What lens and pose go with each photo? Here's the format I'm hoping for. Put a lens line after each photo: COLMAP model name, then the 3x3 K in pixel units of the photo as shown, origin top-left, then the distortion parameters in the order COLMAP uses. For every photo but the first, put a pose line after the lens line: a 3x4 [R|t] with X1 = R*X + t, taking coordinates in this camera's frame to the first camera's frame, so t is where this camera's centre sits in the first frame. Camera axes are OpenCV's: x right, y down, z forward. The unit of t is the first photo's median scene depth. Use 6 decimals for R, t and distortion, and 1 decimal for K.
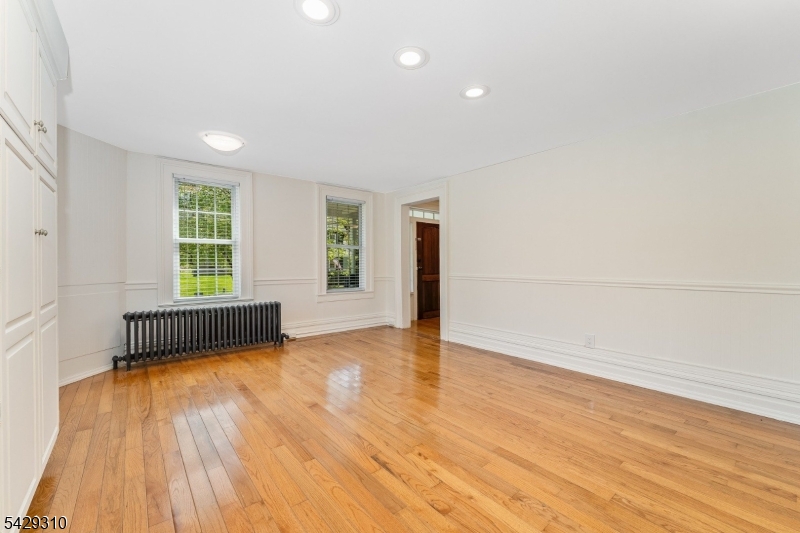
lens RADIAL K [[326.5, 0, 400.7], [0, 326.5, 262.5], [0, 0, 1]] dist [-0.002152, -0.000301]
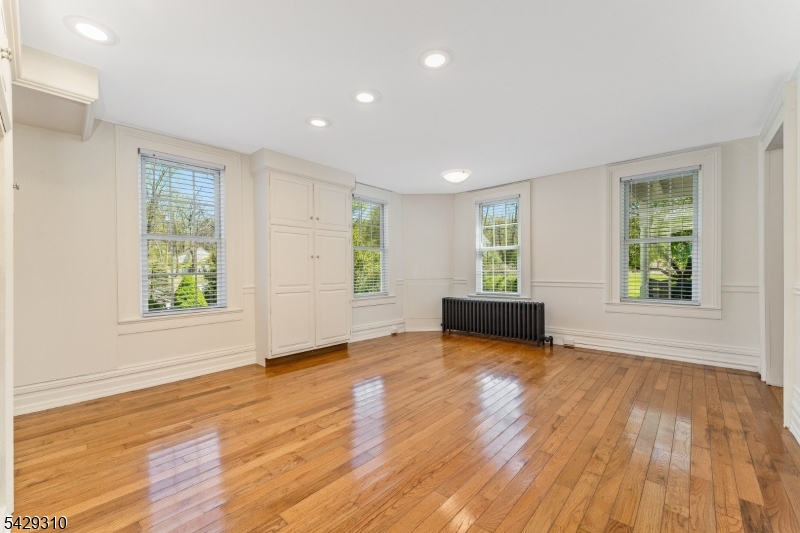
lens RADIAL K [[326.5, 0, 397.9], [0, 326.5, 274.1], [0, 0, 1]] dist [-0.002152, -0.000301]
pose [[0.145942, 0.013779, -0.989197, 0.587962], [0.013840, 0.999777, 0.015968, 0.008591], [0.989196, -0.016021, 0.145719, 0.442214]]
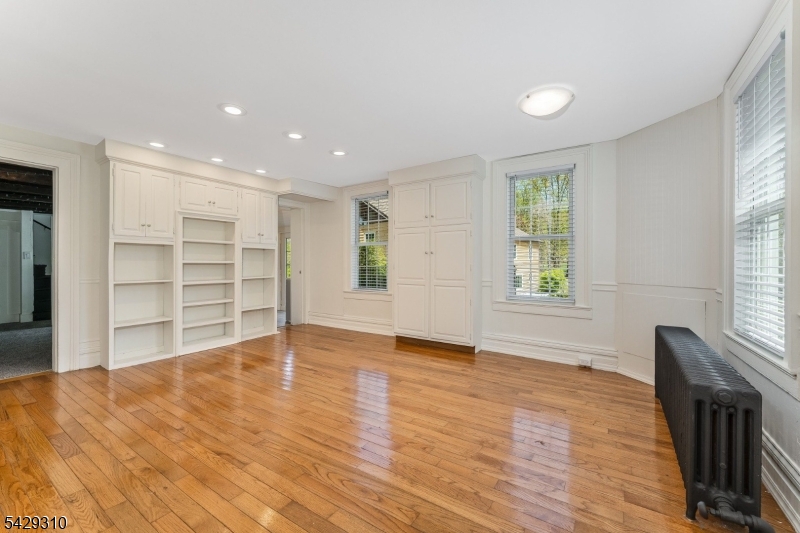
lens RADIAL K [[326.5, 0, 399.3], [0, 326.5, 265.9], [0, 0, 1]] dist [-0.002152, -0.000301]
pose [[-0.956041, -0.000238, -0.293233, 0.003821], [-0.000551, 0.999999, 0.000985, 0.009054], [0.293232, 0.001103, -0.956041, 1.265214]]
